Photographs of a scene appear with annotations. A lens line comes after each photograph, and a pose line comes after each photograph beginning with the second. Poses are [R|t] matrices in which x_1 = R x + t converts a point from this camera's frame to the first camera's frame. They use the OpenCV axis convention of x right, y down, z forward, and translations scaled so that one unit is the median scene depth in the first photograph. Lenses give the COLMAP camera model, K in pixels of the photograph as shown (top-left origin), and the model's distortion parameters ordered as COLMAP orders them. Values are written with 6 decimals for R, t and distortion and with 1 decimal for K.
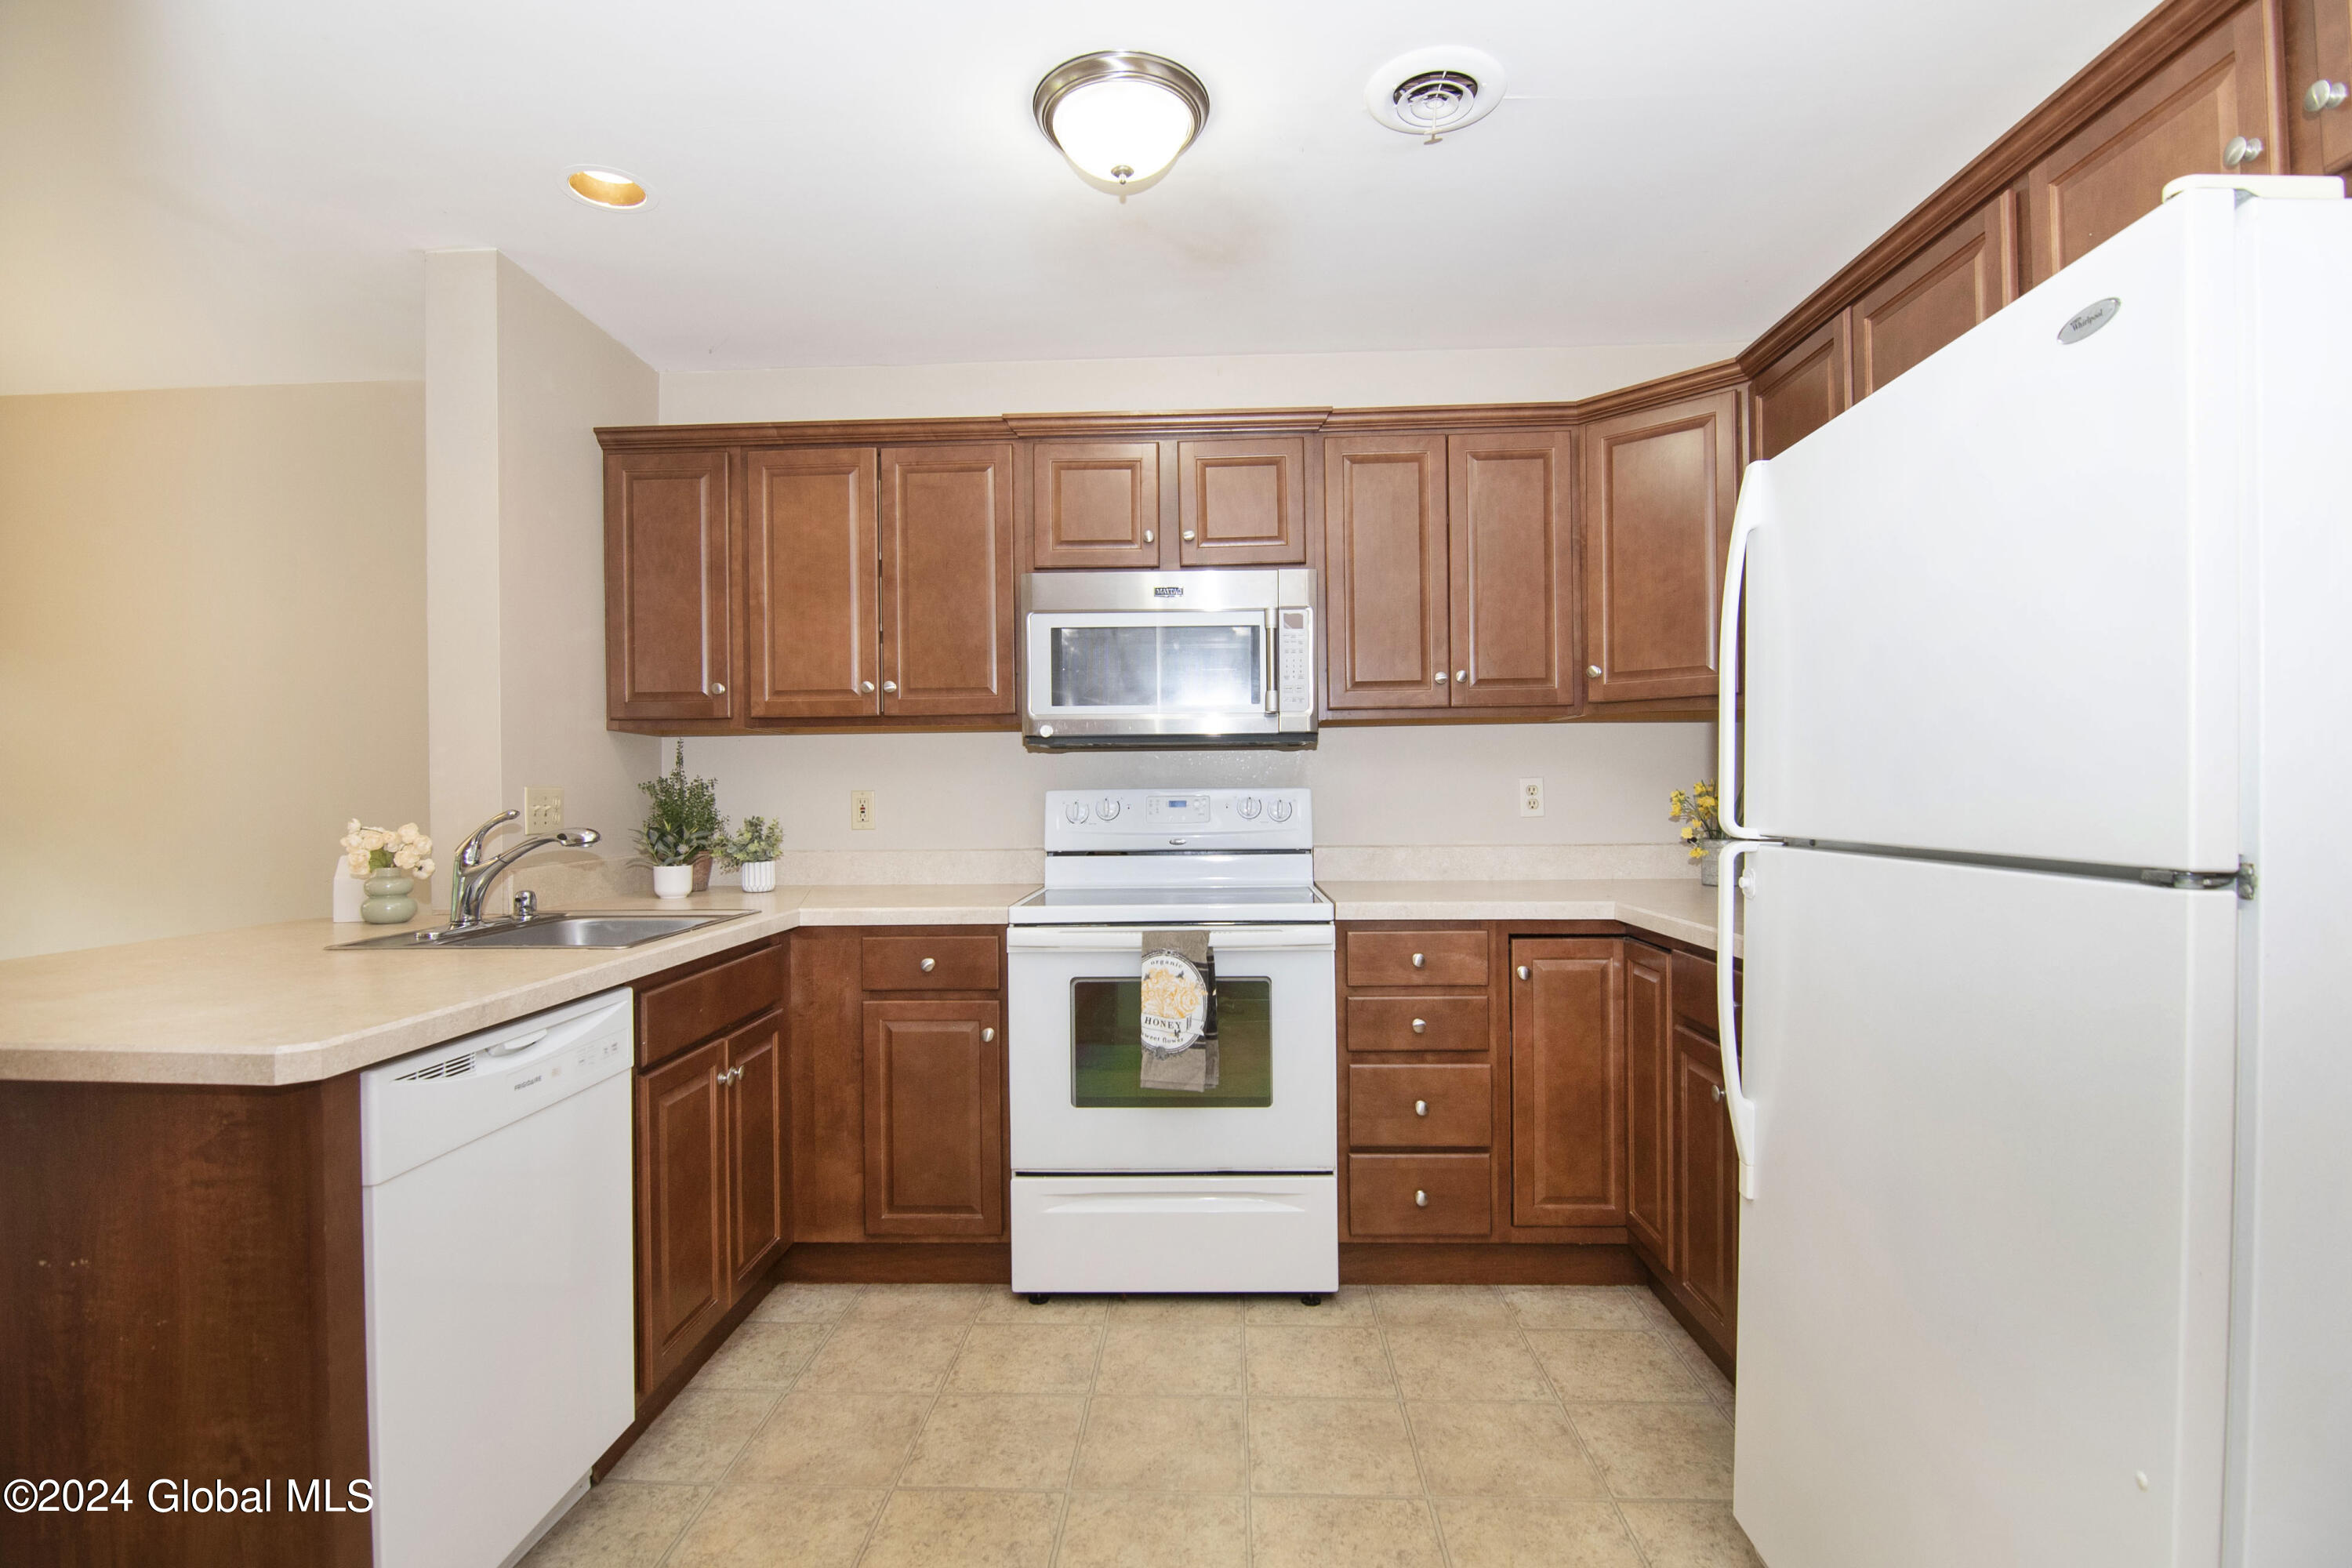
lens RADIAL K [[1133.8, 0, 1178.4], [0, 1133.8, 787.2], [0, 0, 1]] dist [-0.001823, -0.012867]
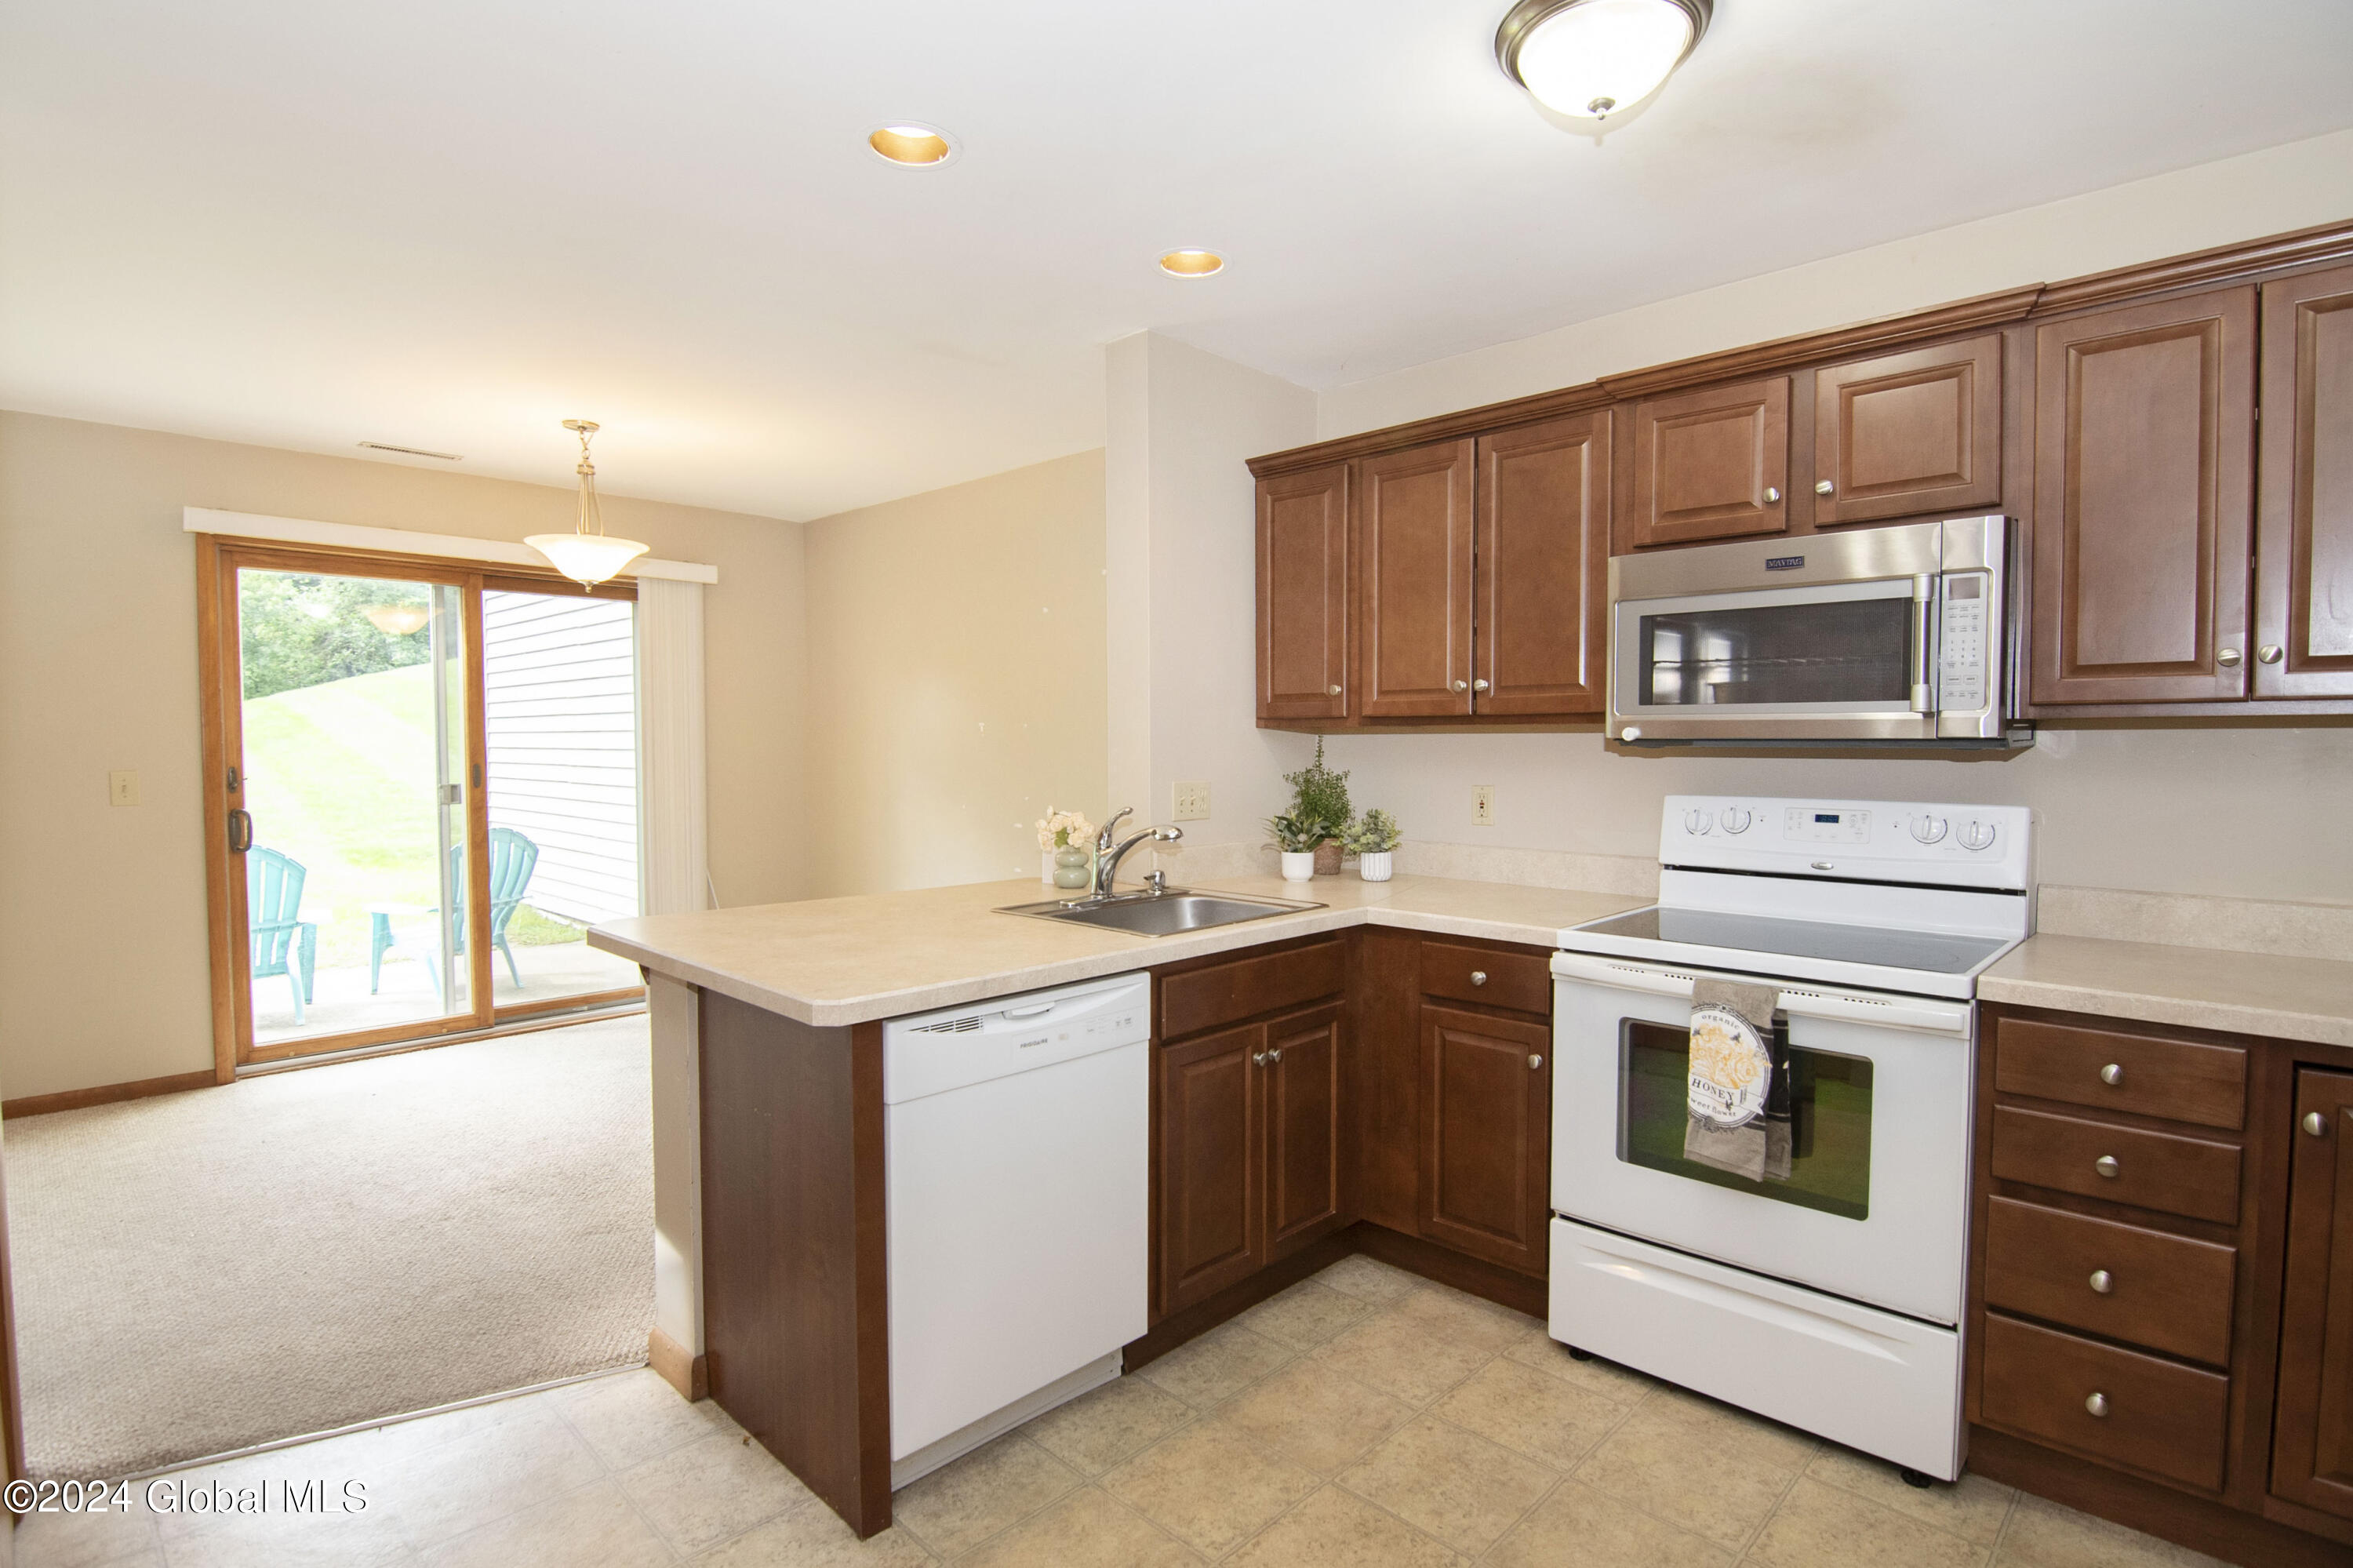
lens RADIAL K [[1161.4, 0, 1181.6], [0, 1161.4, 789.4], [0, 0, 1]] dist [-0.002992, -0.014065]
pose [[0.745705, 0.038717, -0.665151, 0.246554], [-0.006205, 0.998670, 0.051174, -0.054878], [0.666248, -0.034033, 0.744954, 0.095582]]
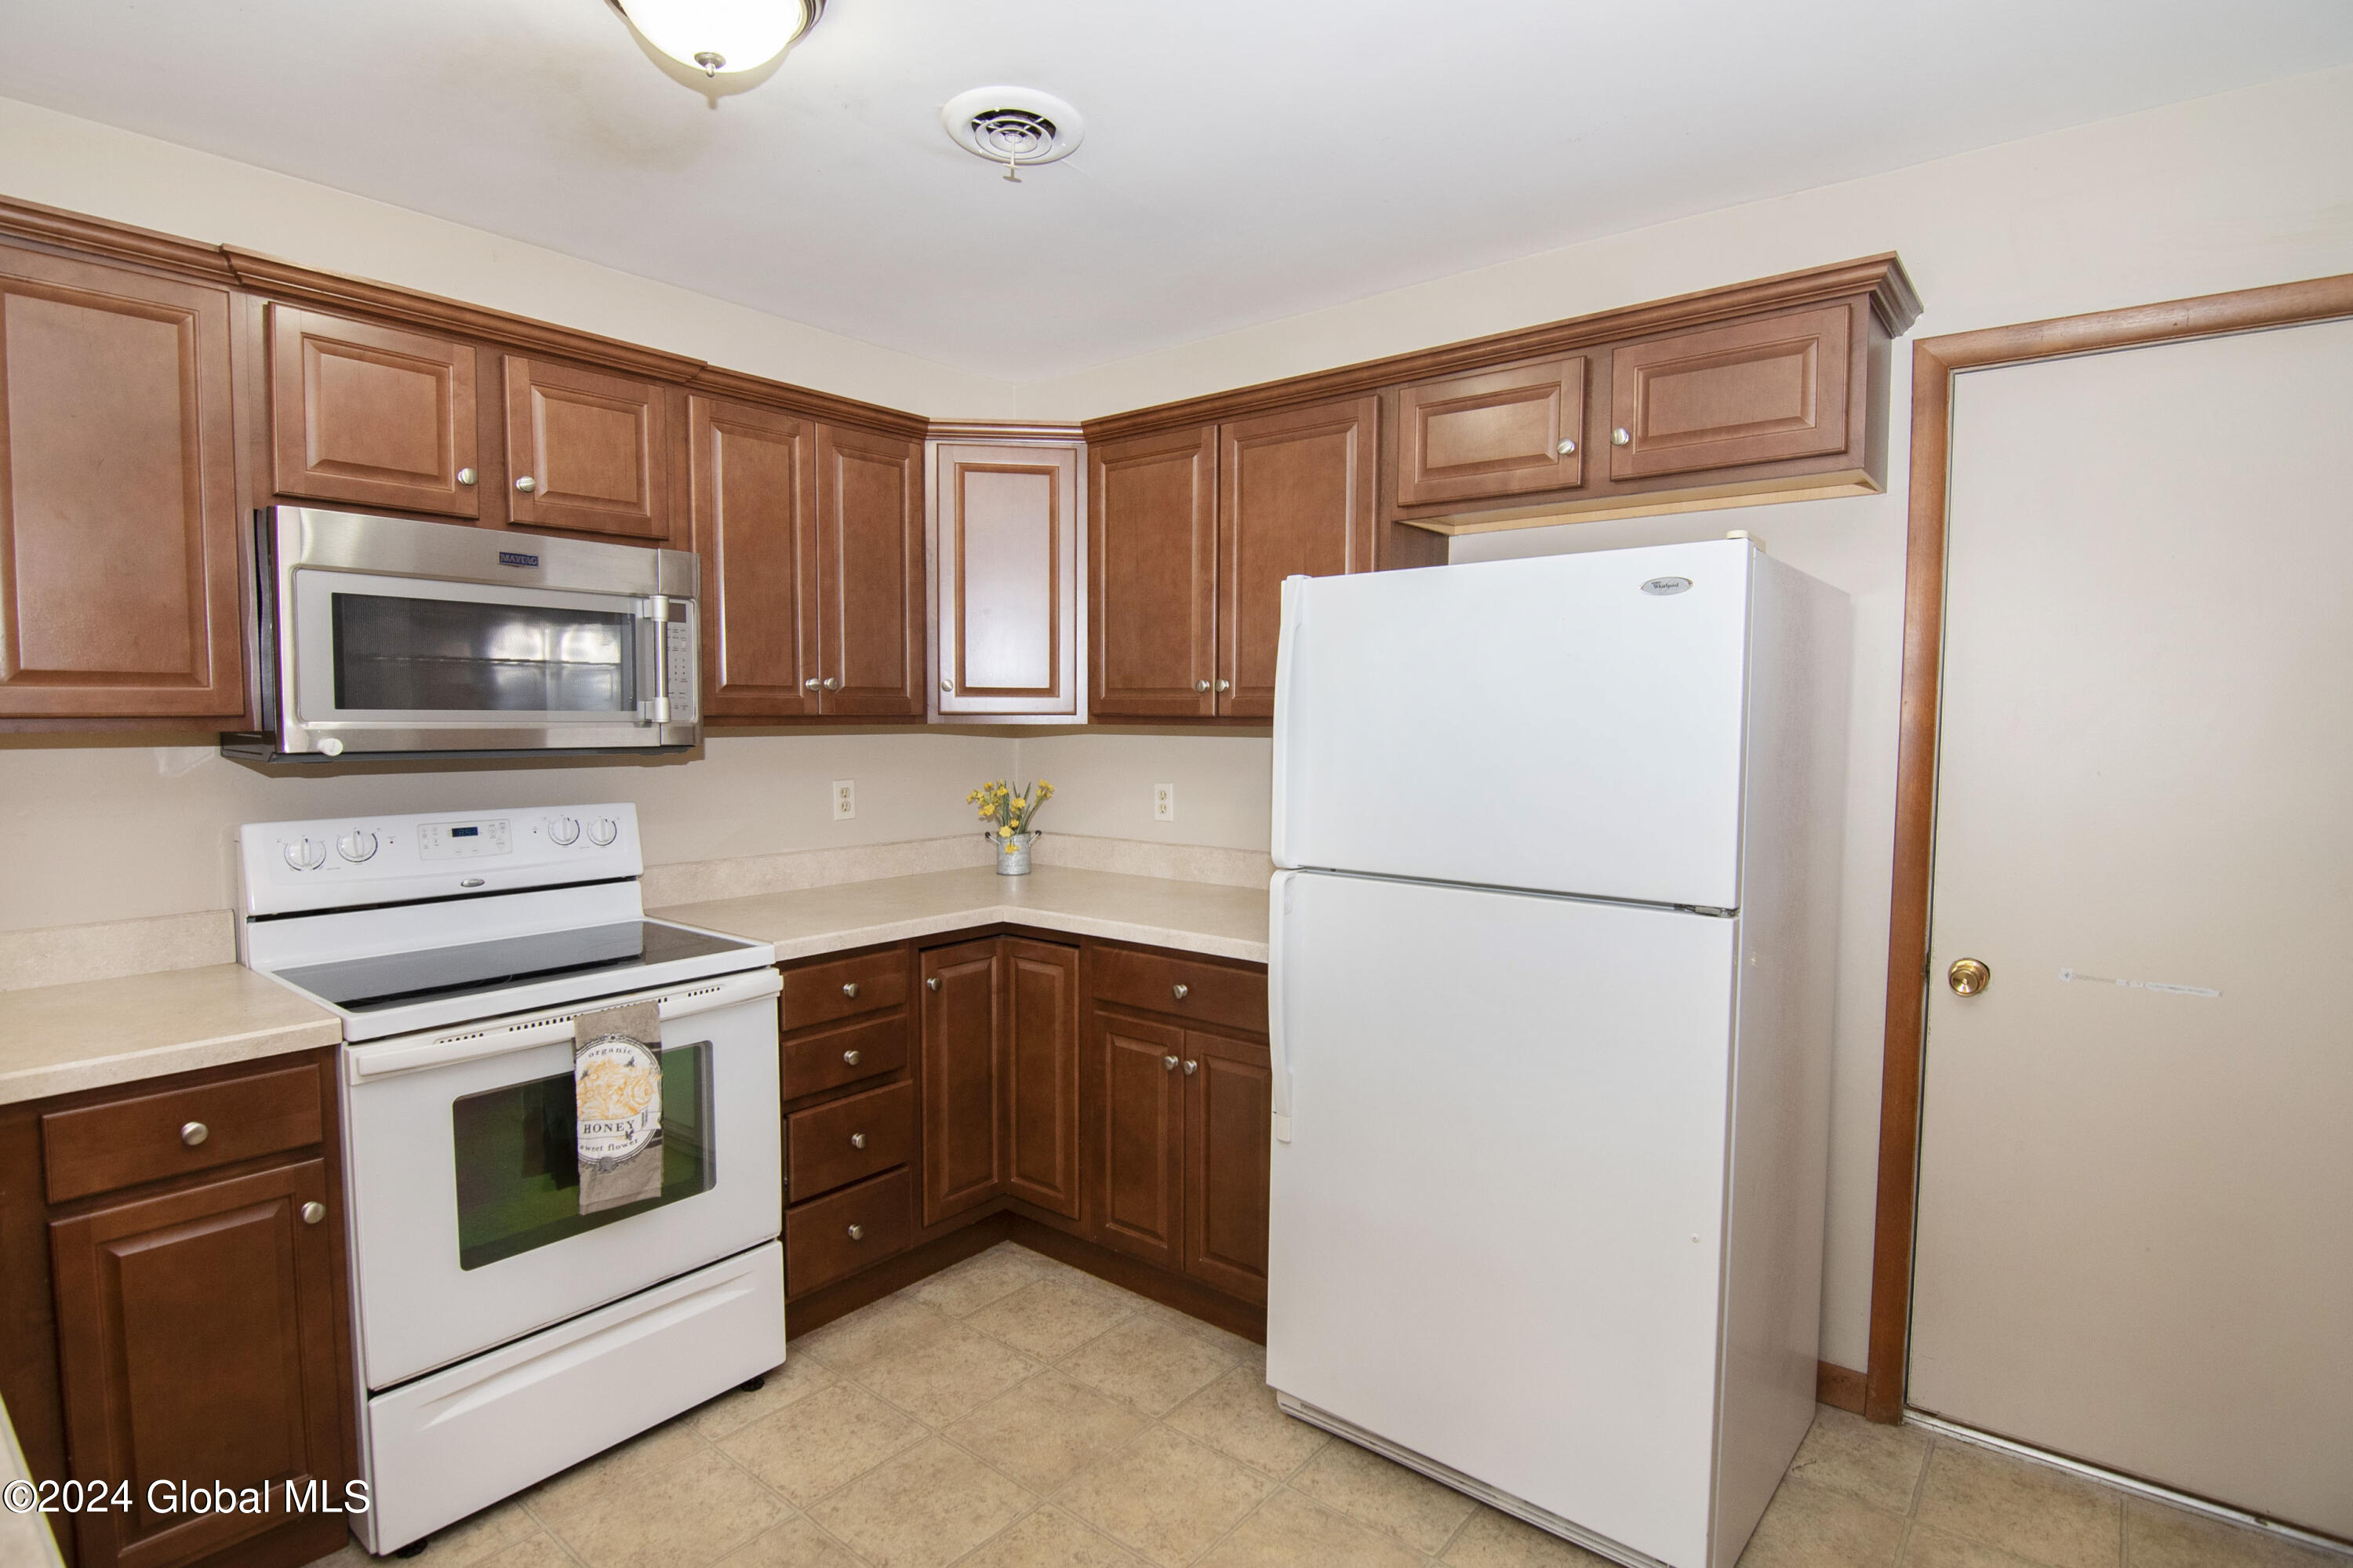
lens RADIAL K [[1161.4, 0, 1181.6], [0, 1161.4, 789.4], [0, 0, 1]] dist [-0.002992, -0.014065]
pose [[0.598922, -0.038715, 0.799871, -0.395475], [-0.011008, 0.998338, 0.056563, -0.074697], [-0.800731, -0.042682, 0.597501, 0.196820]]
